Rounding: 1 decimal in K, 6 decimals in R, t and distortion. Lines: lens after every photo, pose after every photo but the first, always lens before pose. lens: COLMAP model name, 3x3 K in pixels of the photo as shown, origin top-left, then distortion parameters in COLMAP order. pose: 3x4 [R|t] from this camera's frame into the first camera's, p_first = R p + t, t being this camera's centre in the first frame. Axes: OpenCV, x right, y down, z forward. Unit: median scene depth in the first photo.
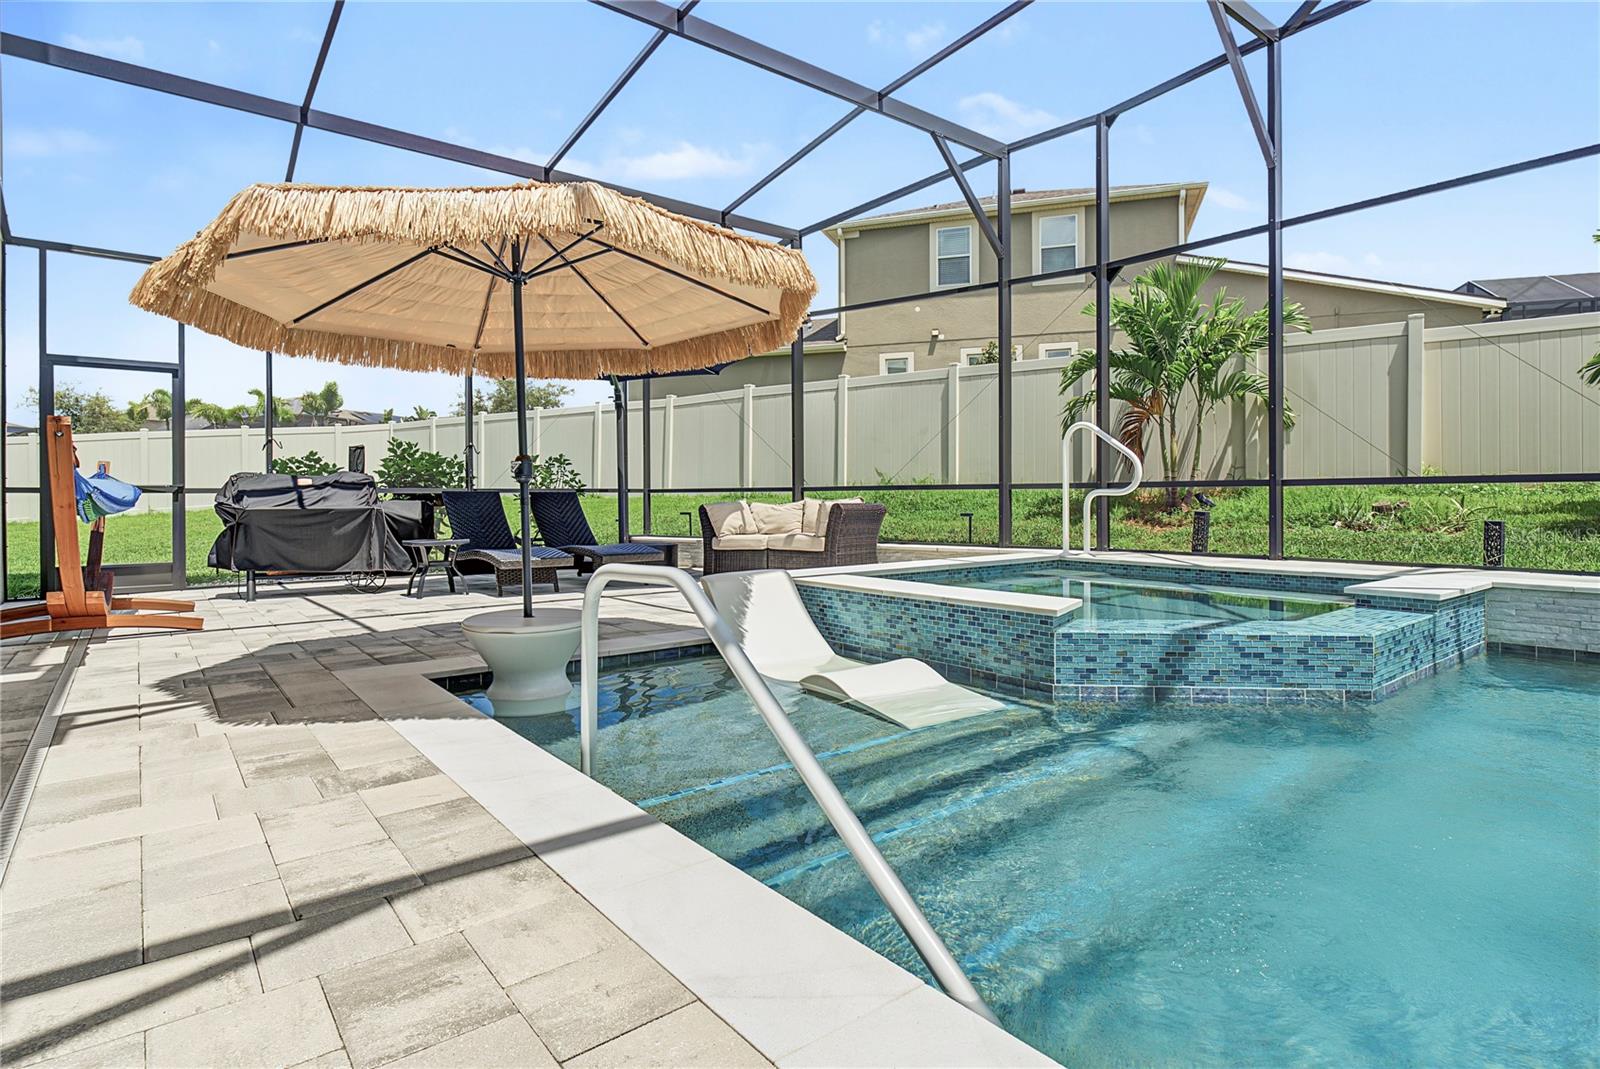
lens RADIAL K [[830.8, 0, 796.0], [0, 830.8, 504.4], [0, 0, 1]] dist [-0.012593, 0.002131]
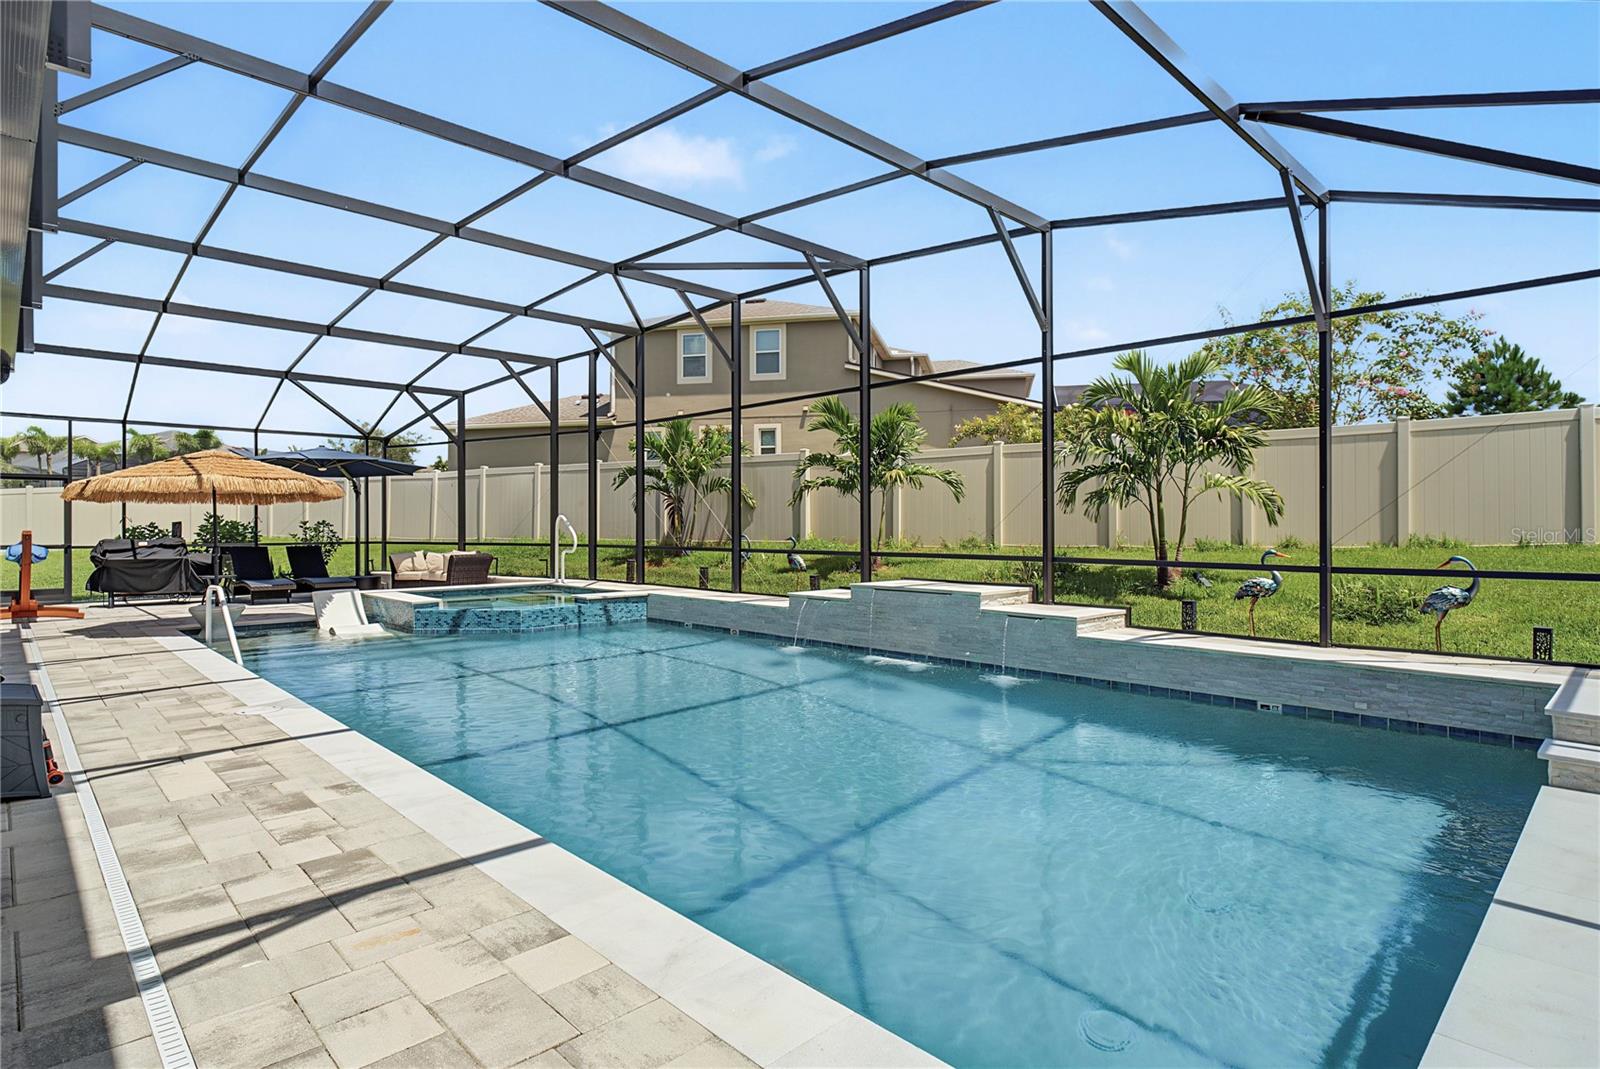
lens RADIAL K [[830.8, 0, 803.9], [0, 830.8, 526.0], [0, 0, 1]] dist [-0.012593, 0.002131]
pose [[0.994644, 0.002982, 0.103320, 0.654841], [-0.002295, 0.999975, -0.006762, -0.056113], [-0.103337, 0.006489, 0.994625, -0.942297]]
